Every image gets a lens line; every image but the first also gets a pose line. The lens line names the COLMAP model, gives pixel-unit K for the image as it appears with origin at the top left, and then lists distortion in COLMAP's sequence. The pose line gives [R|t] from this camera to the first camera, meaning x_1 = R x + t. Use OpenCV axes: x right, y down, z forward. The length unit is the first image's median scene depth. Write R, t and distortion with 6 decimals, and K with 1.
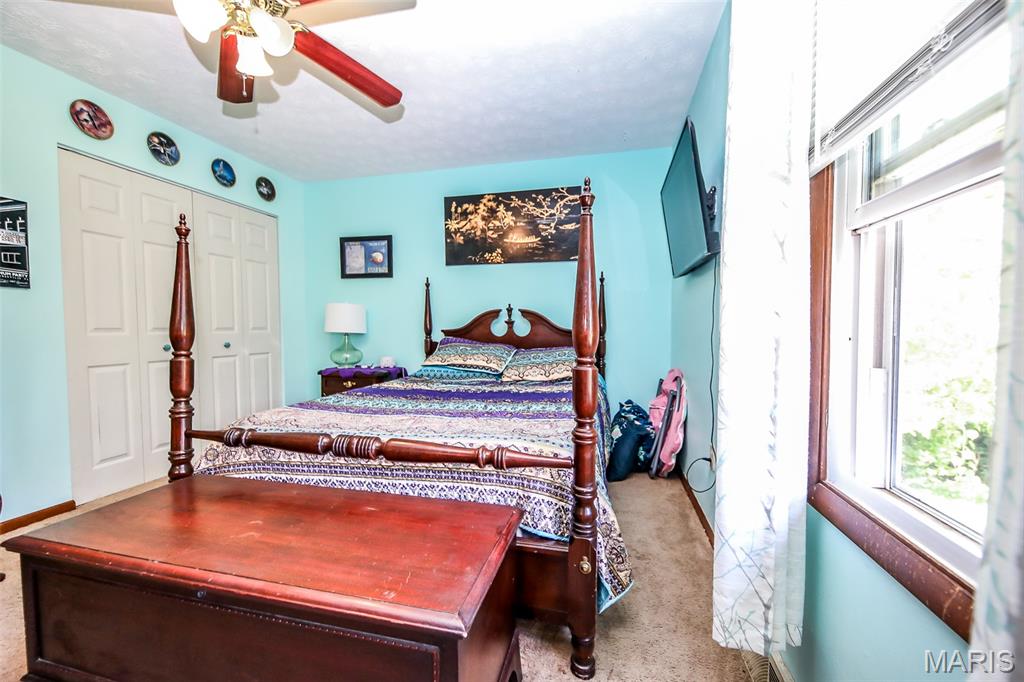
lens RADIAL K [[415.8, 0, 512.0], [0, 415.8, 341.0], [0, 0, 1]] dist [-0.000666, -0.000062]
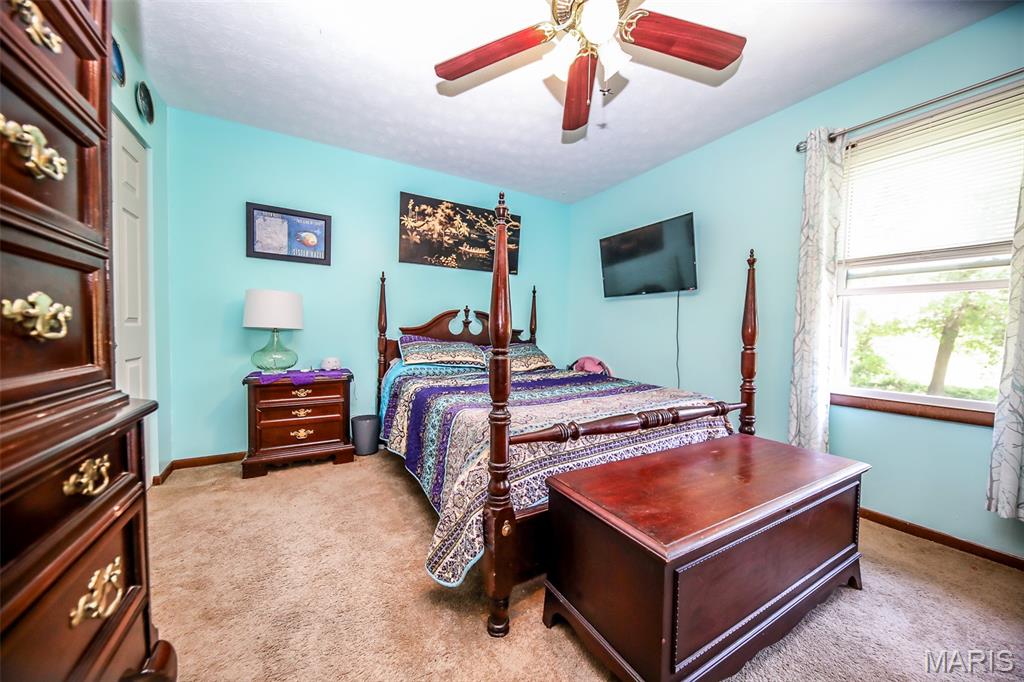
lens RADIAL K [[376.1, 0, 512.0], [0, 376.1, 341.0], [0, 0, 1]] dist [0.009129, -0.005236]
pose [[0.708569, -0.004314, 0.705628, -0.617361], [0.001653, 0.999989, 0.004453, 0.001274], [-0.705640, -0.001989, 0.708568, 0.192486]]
